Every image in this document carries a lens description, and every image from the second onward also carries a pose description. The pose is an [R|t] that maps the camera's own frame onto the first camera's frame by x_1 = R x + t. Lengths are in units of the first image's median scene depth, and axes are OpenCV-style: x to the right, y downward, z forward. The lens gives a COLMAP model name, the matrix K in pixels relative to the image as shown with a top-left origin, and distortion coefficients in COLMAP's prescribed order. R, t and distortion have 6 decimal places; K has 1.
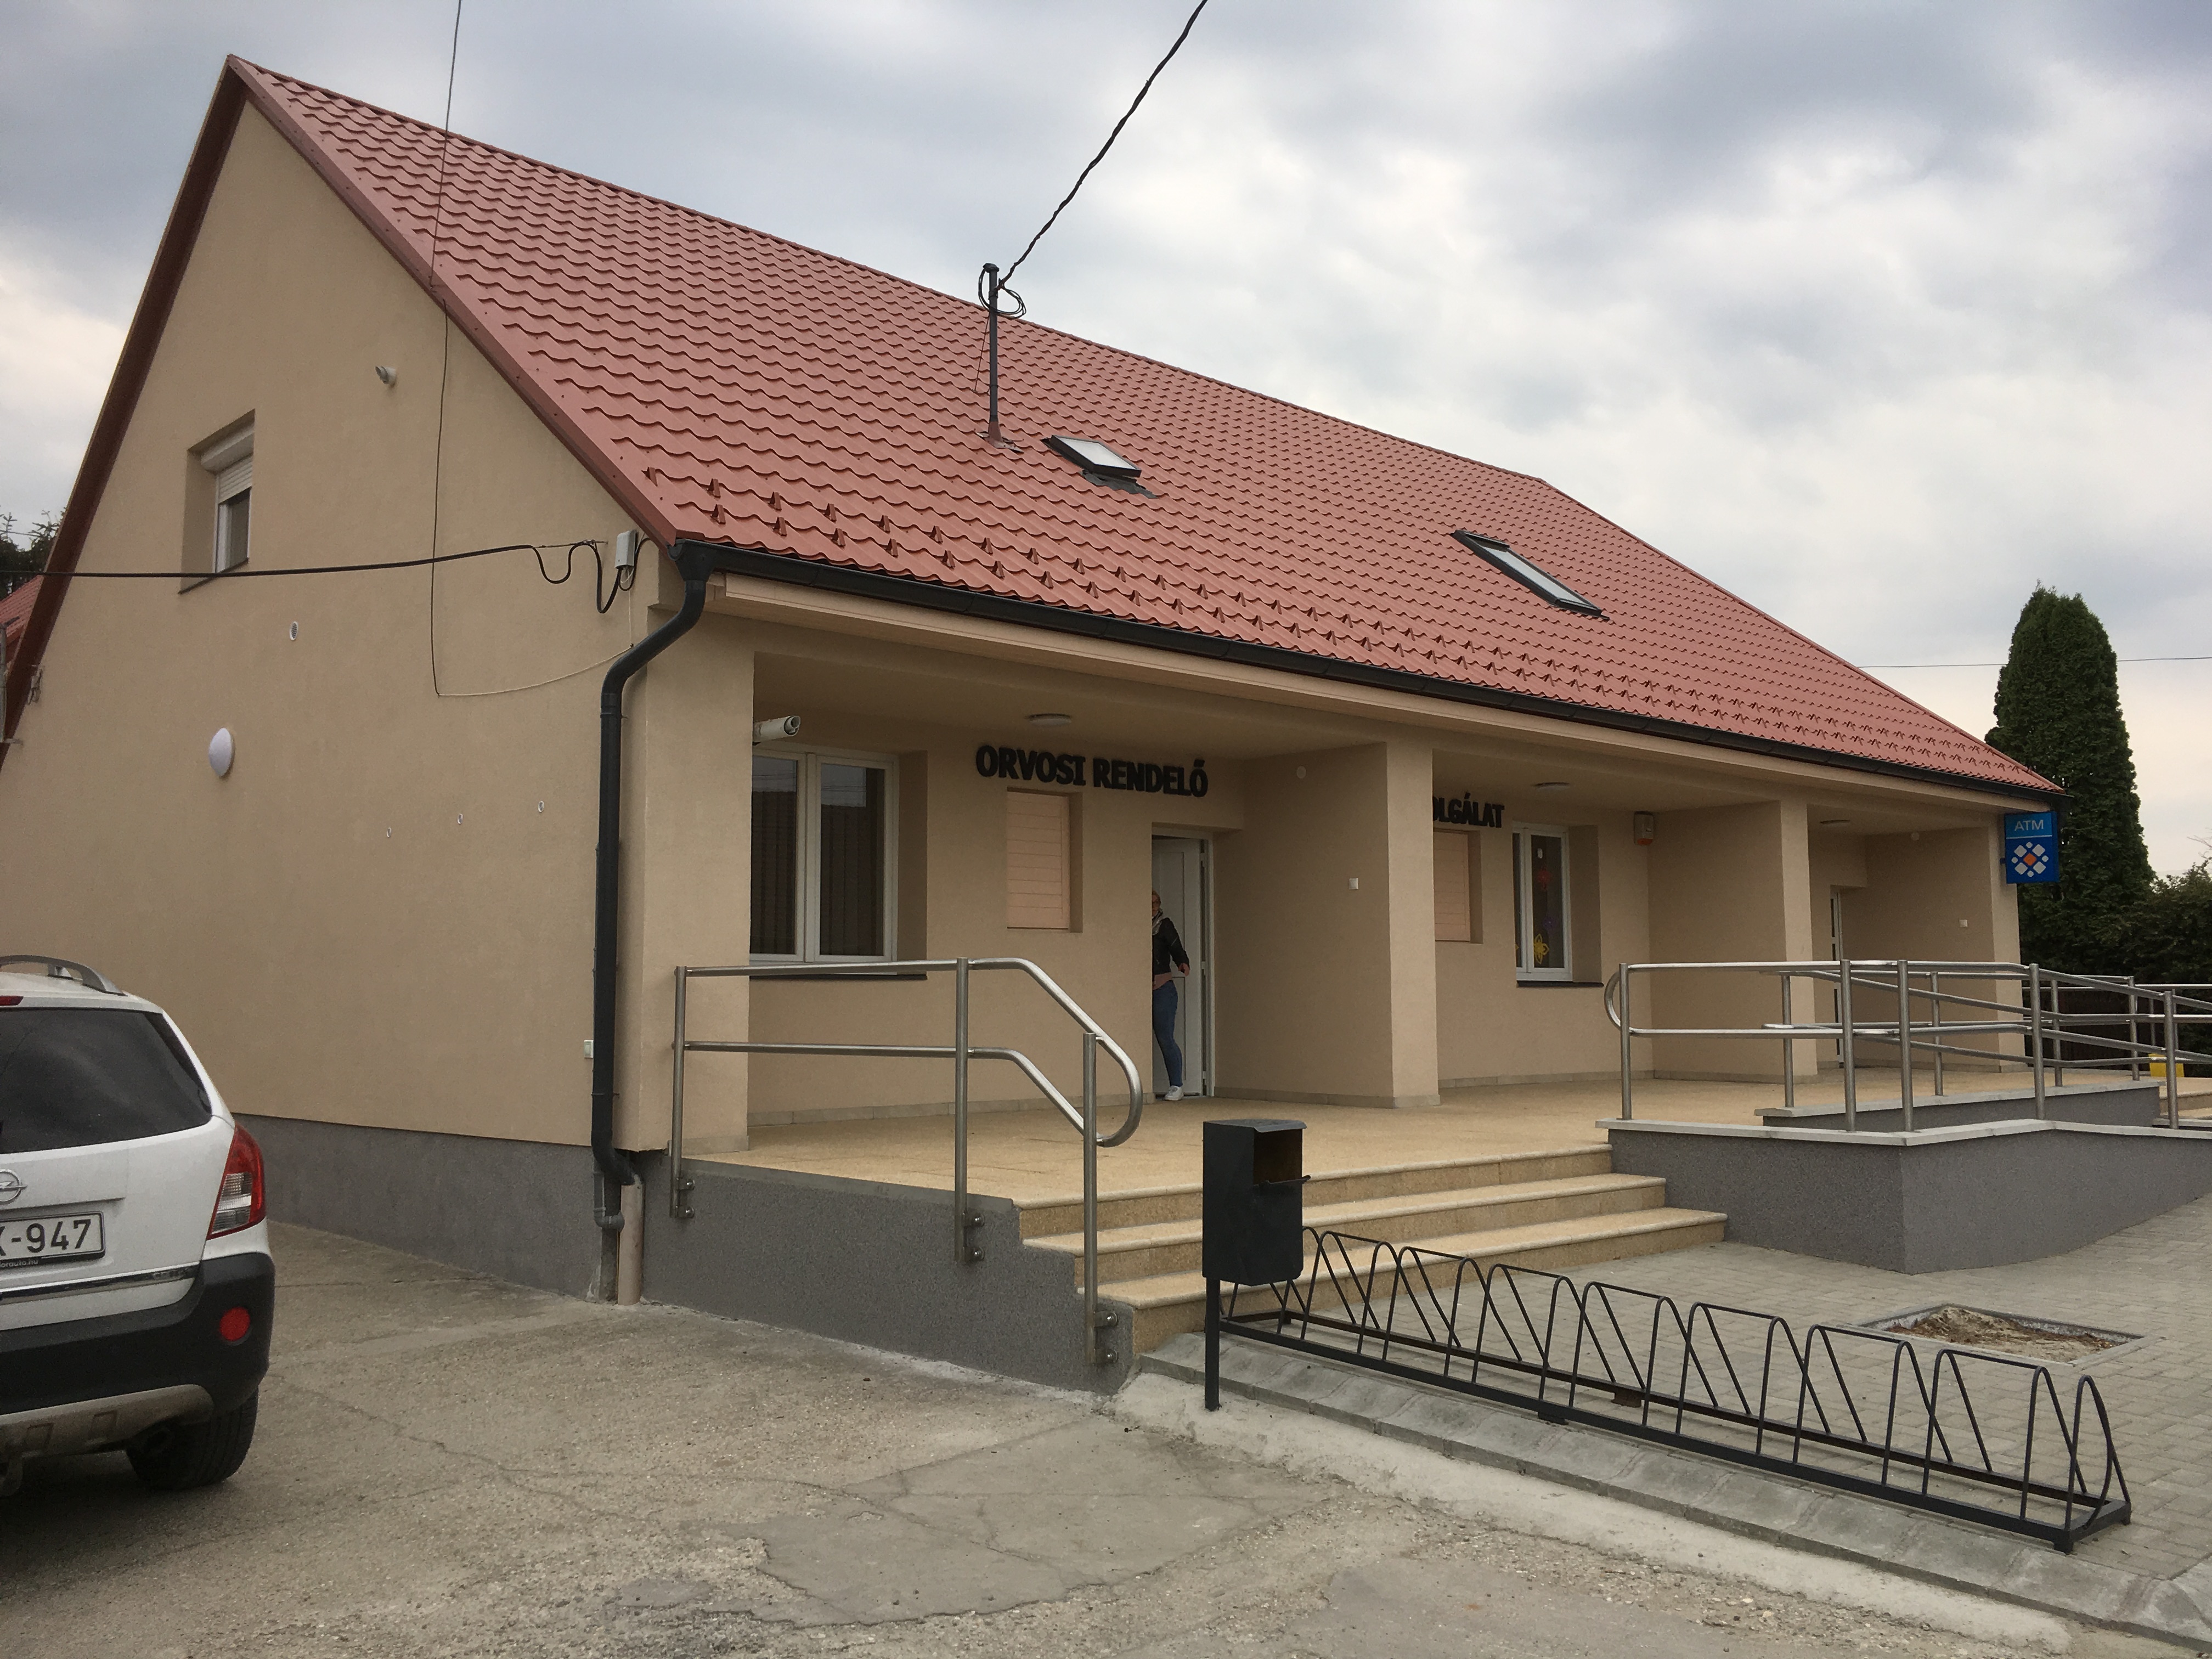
lens RADIAL K [[1813.2, 0, 973.4], [0, 1813.2, 903.5], [0, 0, 1]] dist [-0.043876, -0.002802]
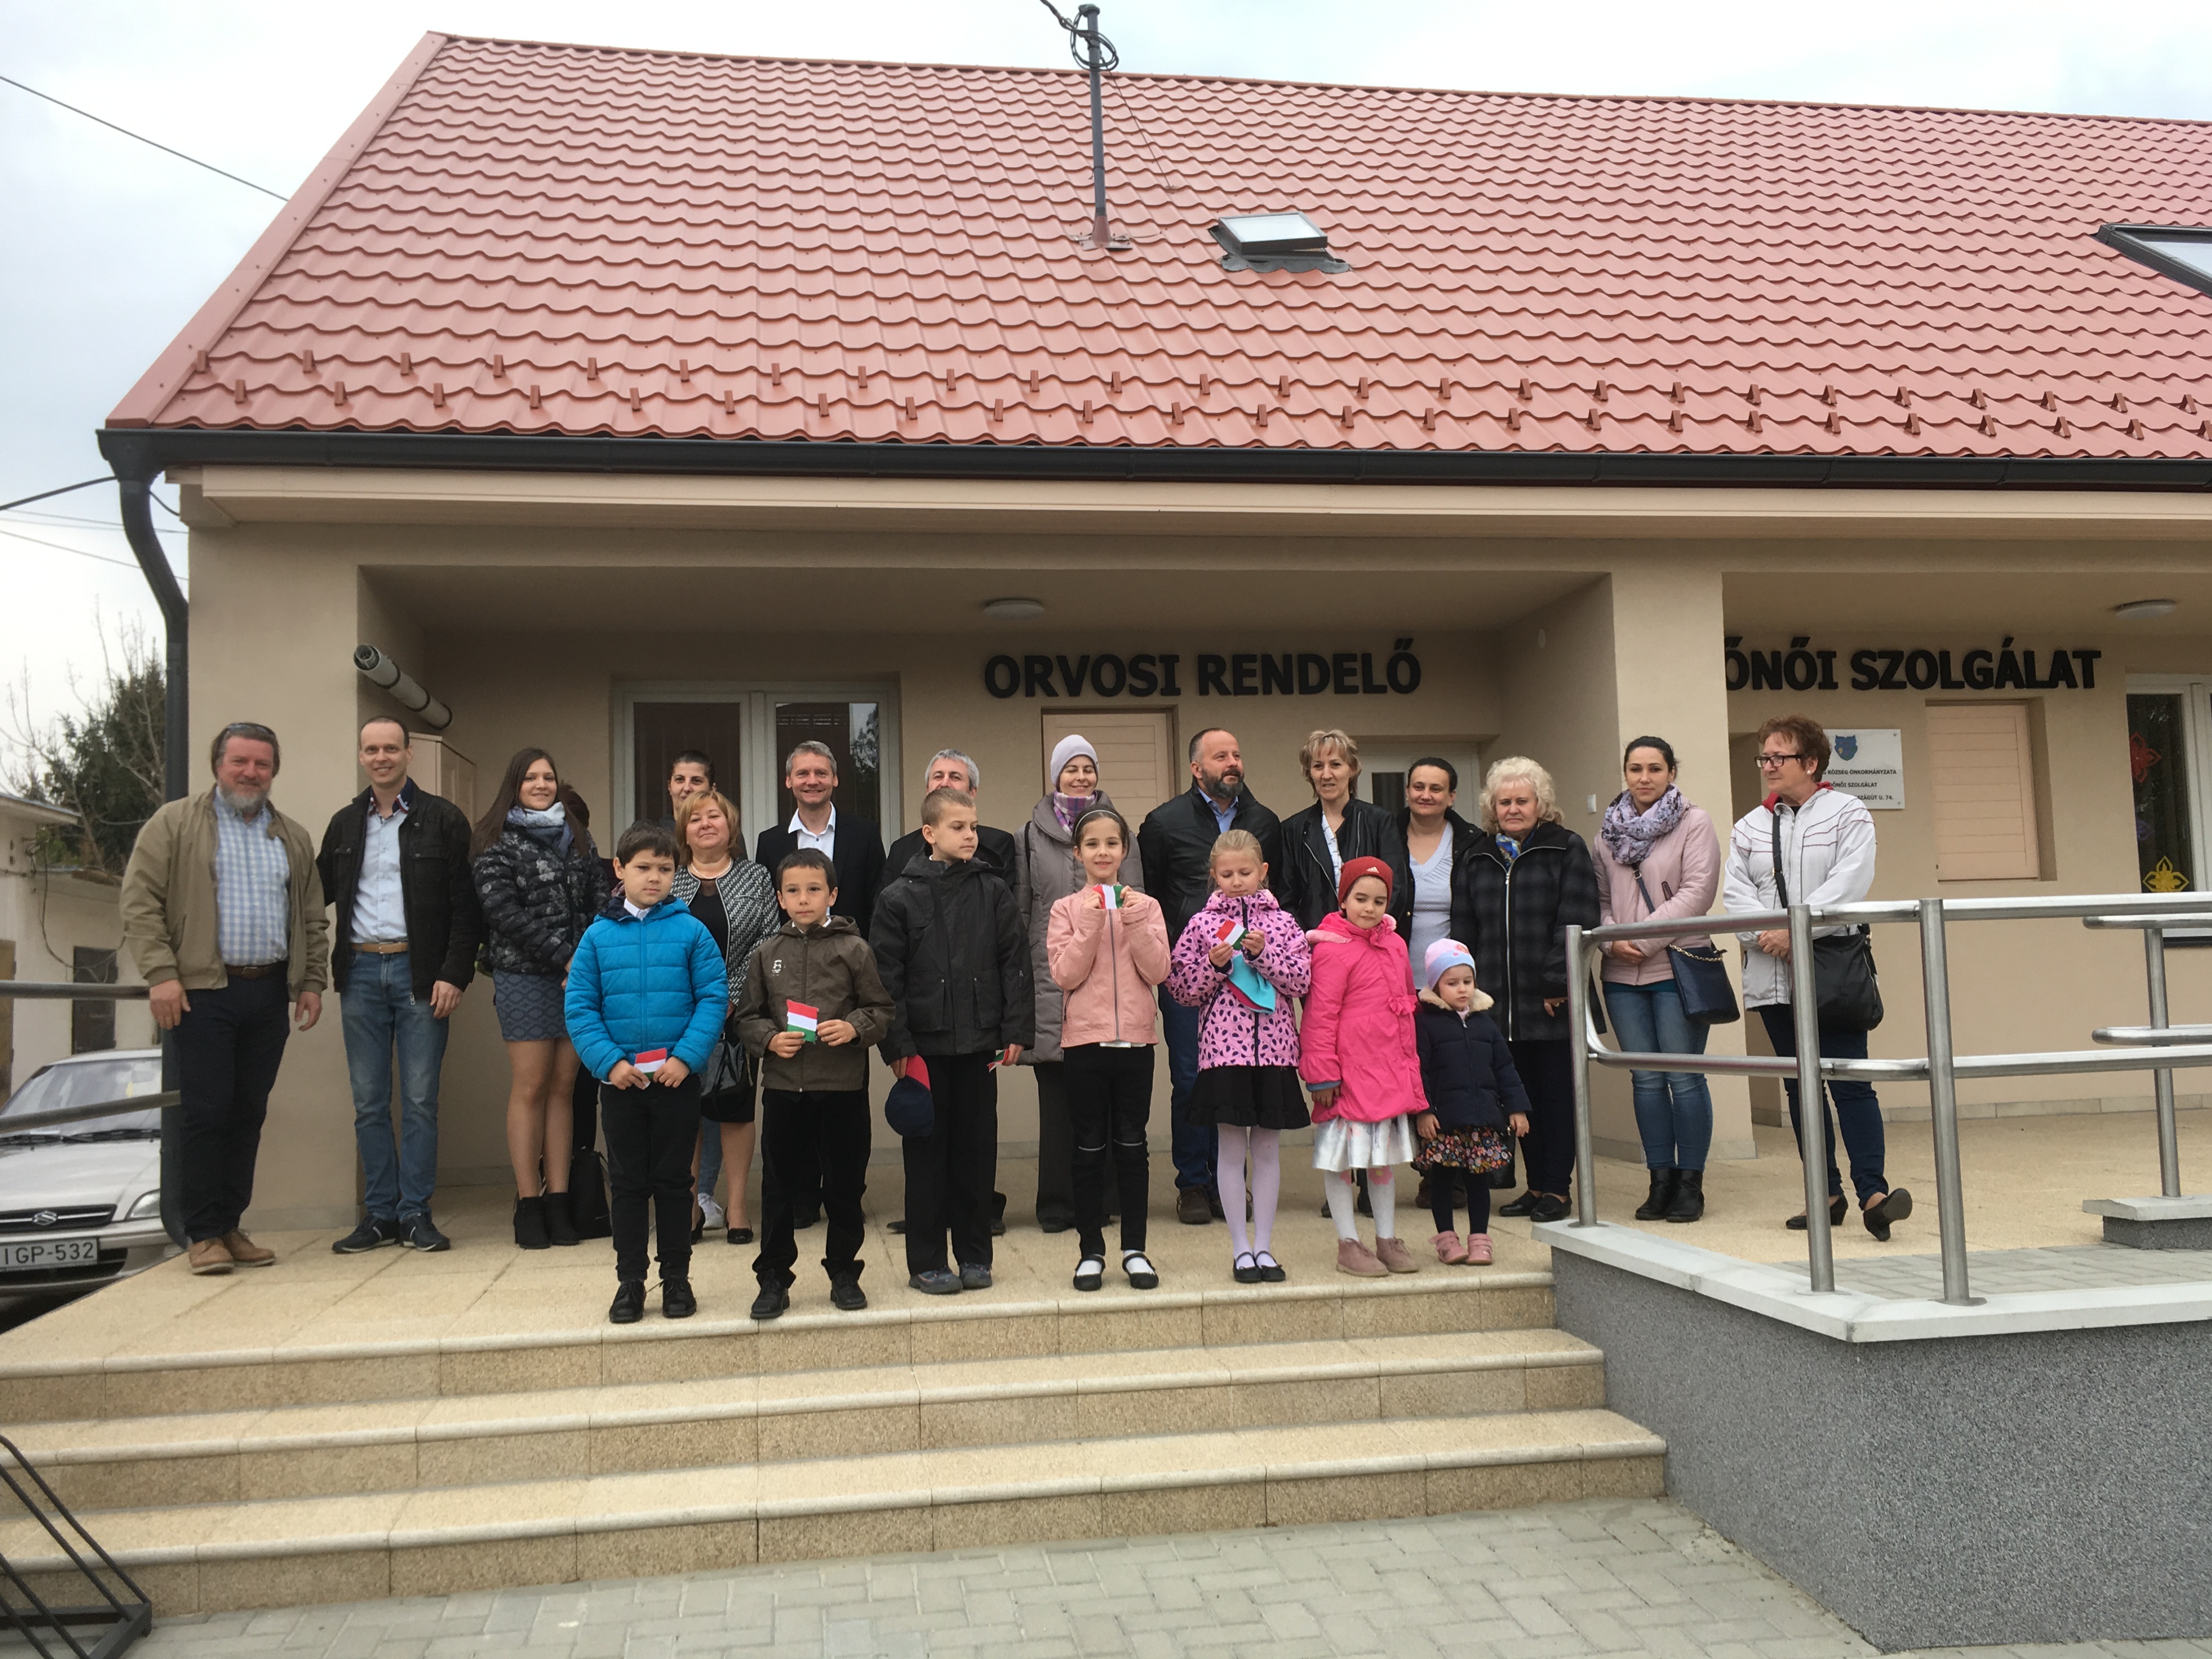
lens RADIAL K [[1890.8, 0, 1144.2], [0, 1890.8, 832.5], [0, 0, 1]] dist [0.073408, -0.109577]
pose [[0.867957, -0.068335, -0.491916, 0.392159], [0.057965, 0.997658, -0.036314, 0.013863], [0.493245, 0.003005, 0.869885, 0.336876]]
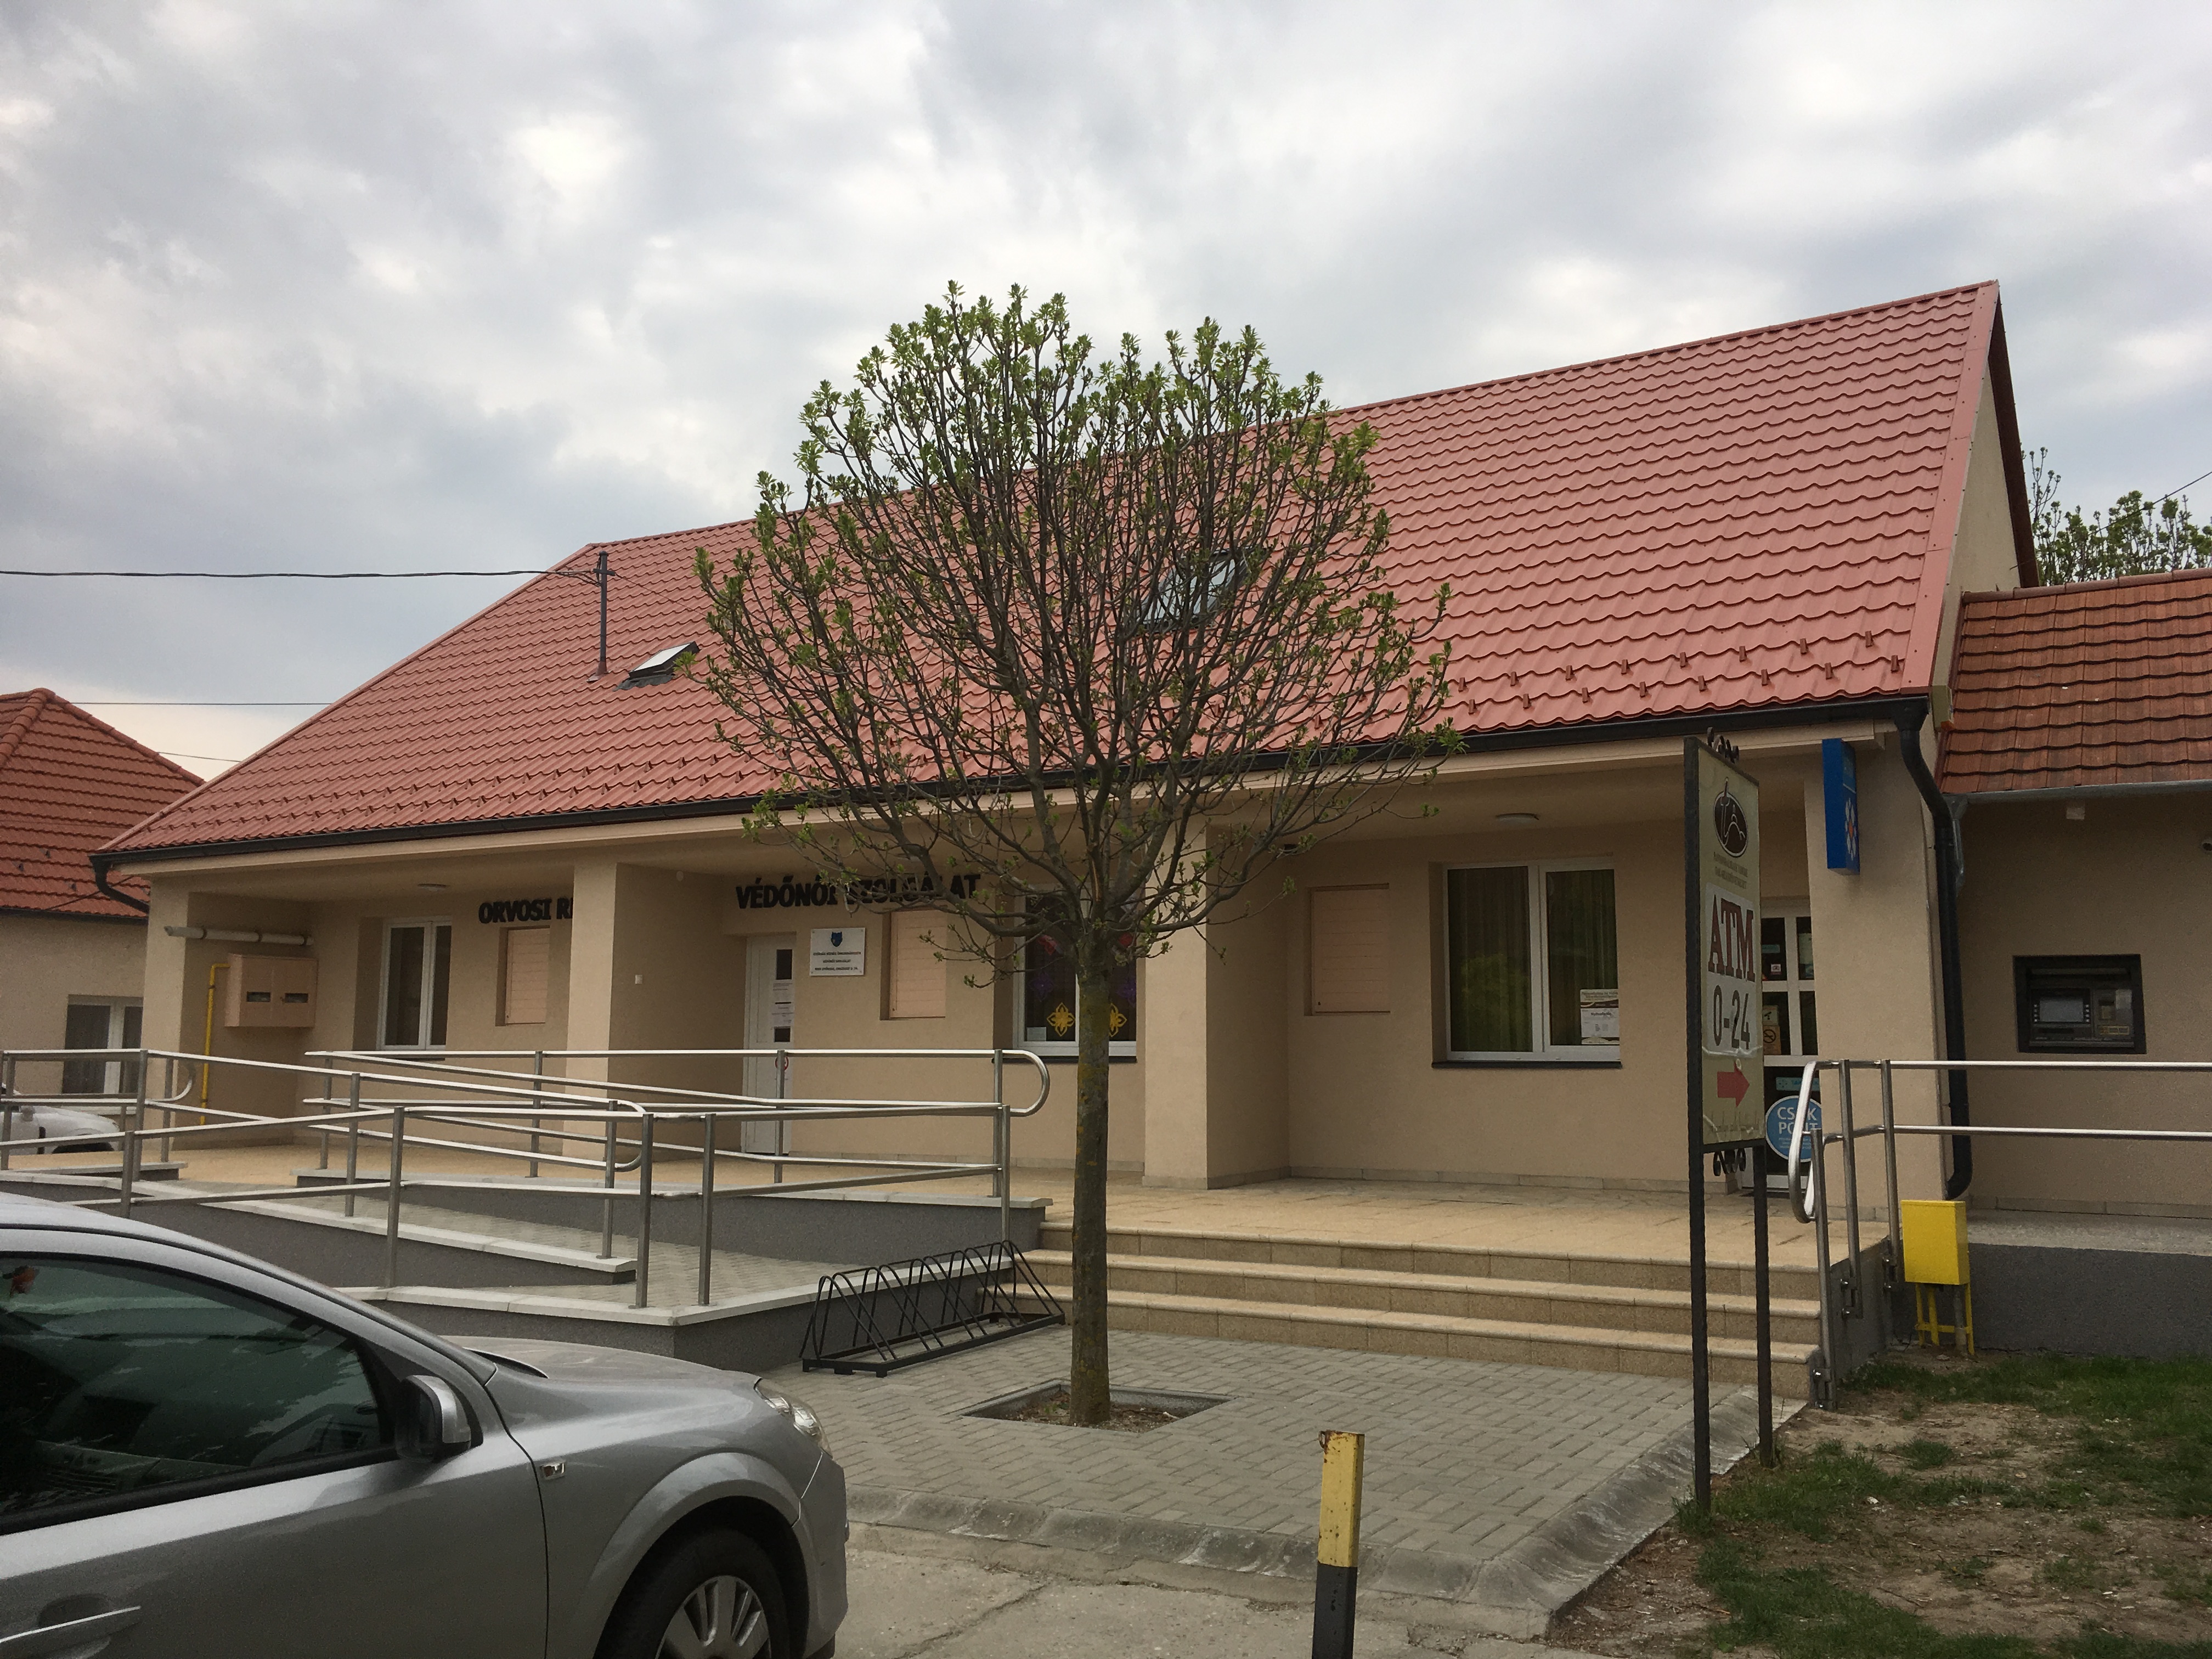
lens RADIAL K [[1855.9, 0, 1103.8], [0, 1855.9, 836.3], [0, 0, 1]] dist [0.061448, -0.079258]
pose [[0.365412, -0.111879, -0.924098, 1.491229], [0.047936, 0.993695, -0.101349, 0.035861], [0.929611, -0.007264, 0.368471, 0.832567]]
